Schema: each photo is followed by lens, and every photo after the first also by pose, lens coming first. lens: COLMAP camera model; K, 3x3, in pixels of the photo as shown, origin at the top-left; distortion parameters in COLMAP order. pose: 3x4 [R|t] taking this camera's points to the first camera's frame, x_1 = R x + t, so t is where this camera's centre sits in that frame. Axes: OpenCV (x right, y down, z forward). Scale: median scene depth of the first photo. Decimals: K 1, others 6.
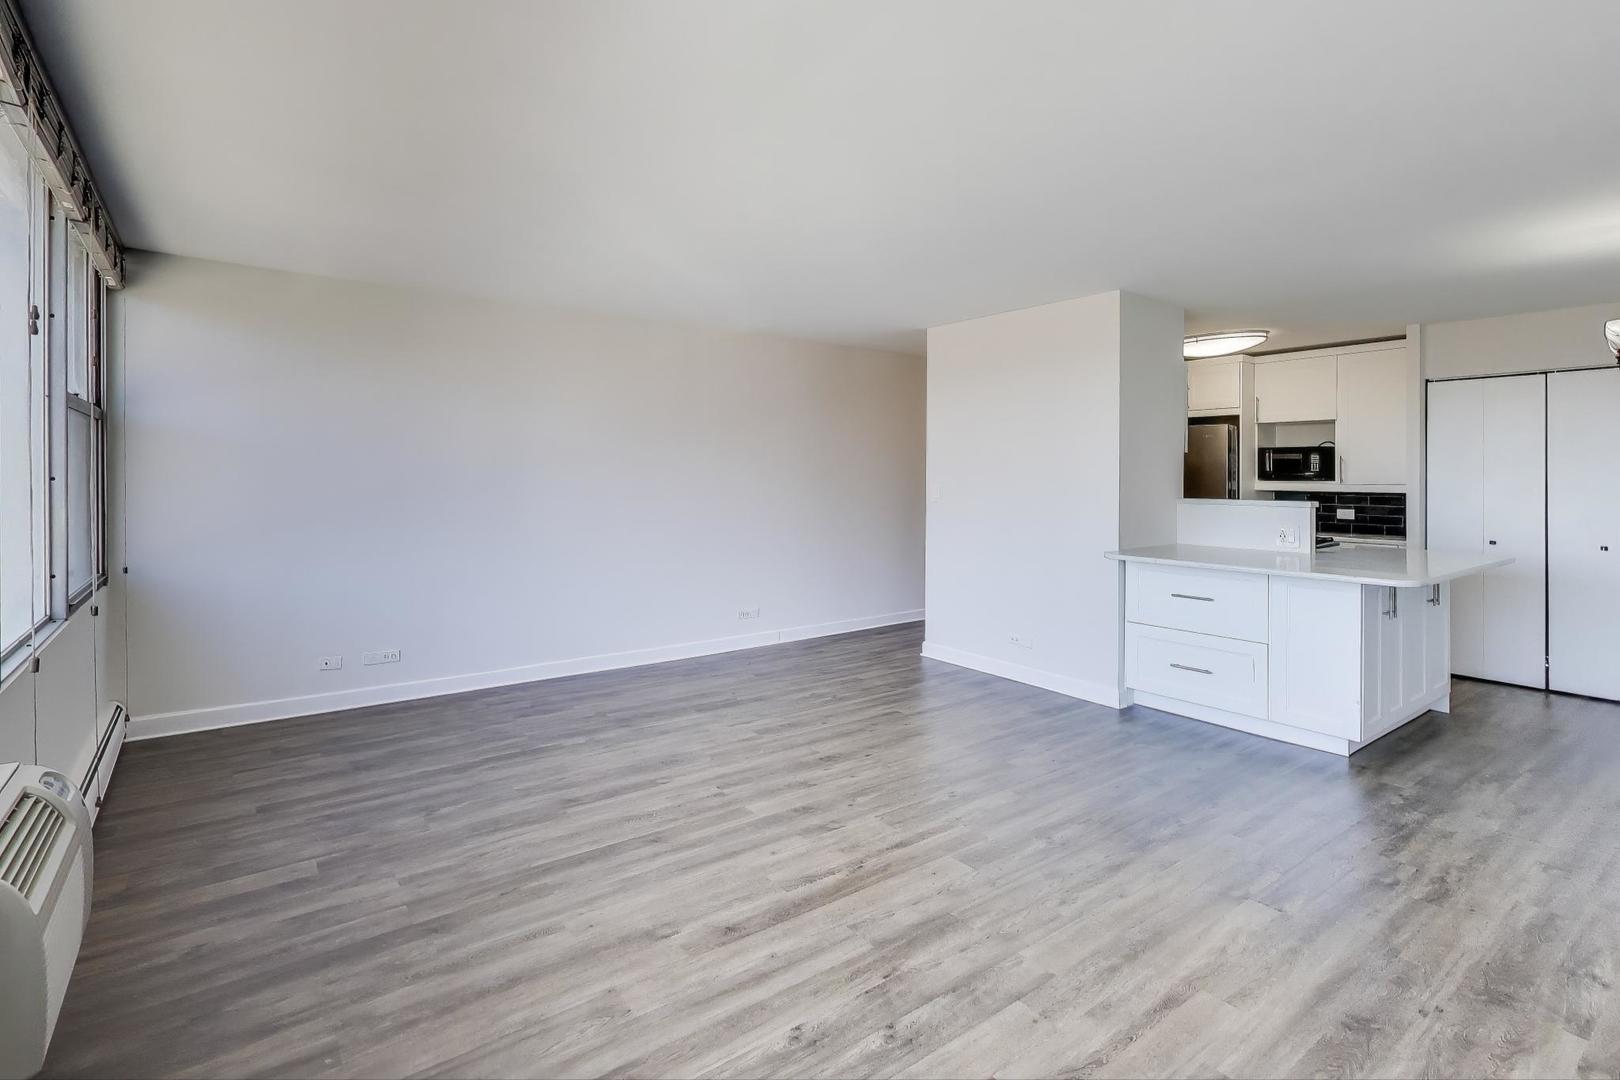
lens RADIAL K [[760.0, 0, 788.6], [0, 760.0, 483.1], [0, 0, 1]] dist [0.012911, -0.002859]
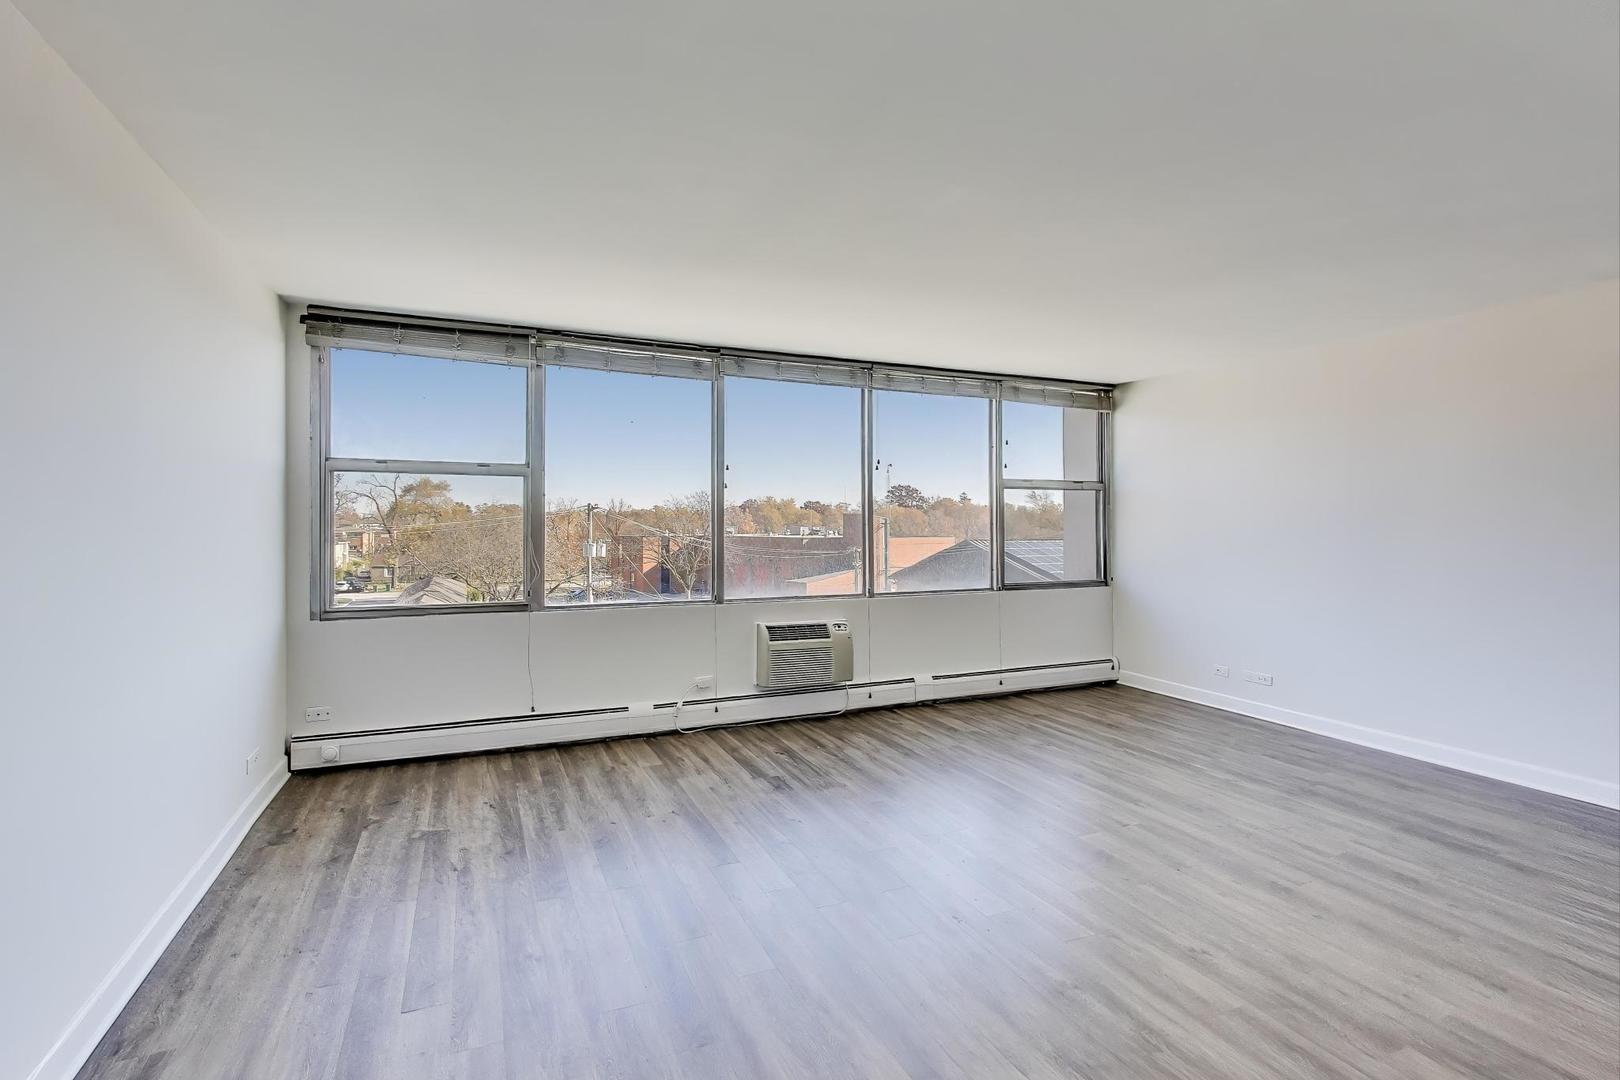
lens RADIAL K [[760.0, 0, 801.3], [0, 760.0, 533.3], [0, 0, 1]] dist [0.012911, -0.002859]
pose [[-0.215884, 0.006501, -0.976397, 1.209491], [-0.004771, 0.999959, 0.007713, 0.008703], [0.976407, 0.006323, -0.215844, 0.946764]]
